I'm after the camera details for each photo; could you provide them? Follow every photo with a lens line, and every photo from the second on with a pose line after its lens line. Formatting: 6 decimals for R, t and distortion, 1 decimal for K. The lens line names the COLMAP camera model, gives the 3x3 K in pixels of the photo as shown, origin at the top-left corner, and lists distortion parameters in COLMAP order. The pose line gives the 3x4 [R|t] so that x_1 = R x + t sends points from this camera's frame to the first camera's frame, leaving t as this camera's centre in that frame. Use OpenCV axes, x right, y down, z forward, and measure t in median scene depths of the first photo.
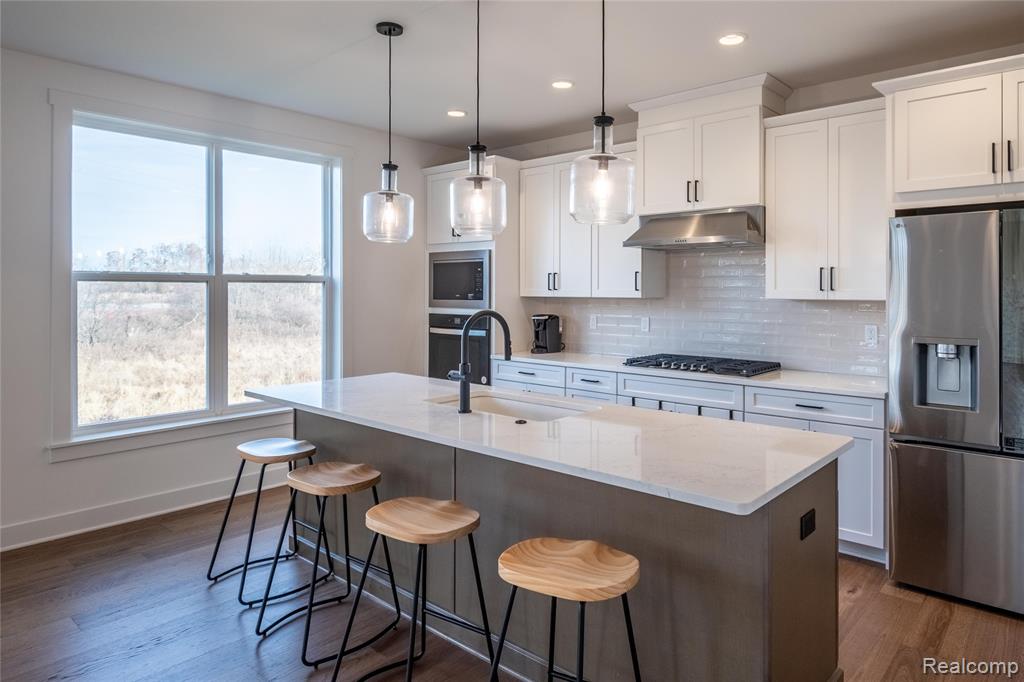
lens RADIAL K [[652.9, 0, 573.8], [0, 652.9, 290.9], [0, 0, 1]] dist [0.004668, -0.000430]
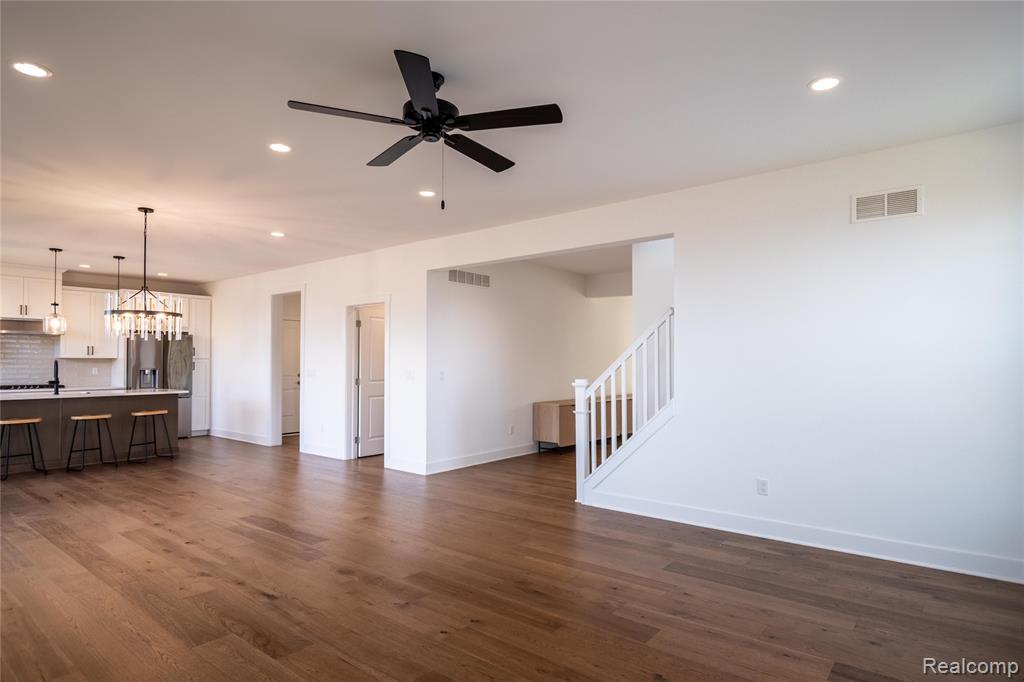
lens RADIAL K [[561.6, 0, 514.9], [0, 561.6, 353.3], [0, 0, 1]] dist [-0.002742, -0.000943]
pose [[-0.024101, 0.012954, 0.999626, -1.733122], [0.000640, 0.999916, -0.012943, 0.021628], [-0.999709, 0.000328, -0.024108, -0.631832]]
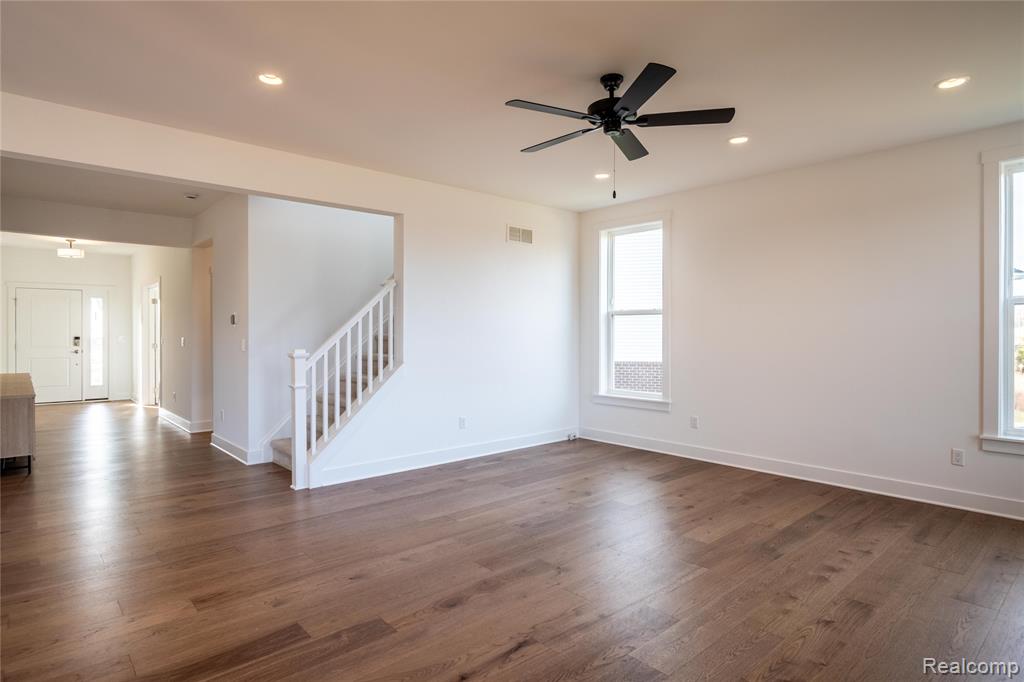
lens RADIAL K [[556.1, 0, 513.6], [0, 556.1, 335.8], [0, 0, 1]] dist [-0.022596, -0.000845]
pose [[-0.990409, -0.004812, 0.138081, -1.084510], [-0.003607, 0.999953, 0.008976, 0.025455], [-0.138118, 0.008392, -0.990380, 0.159585]]
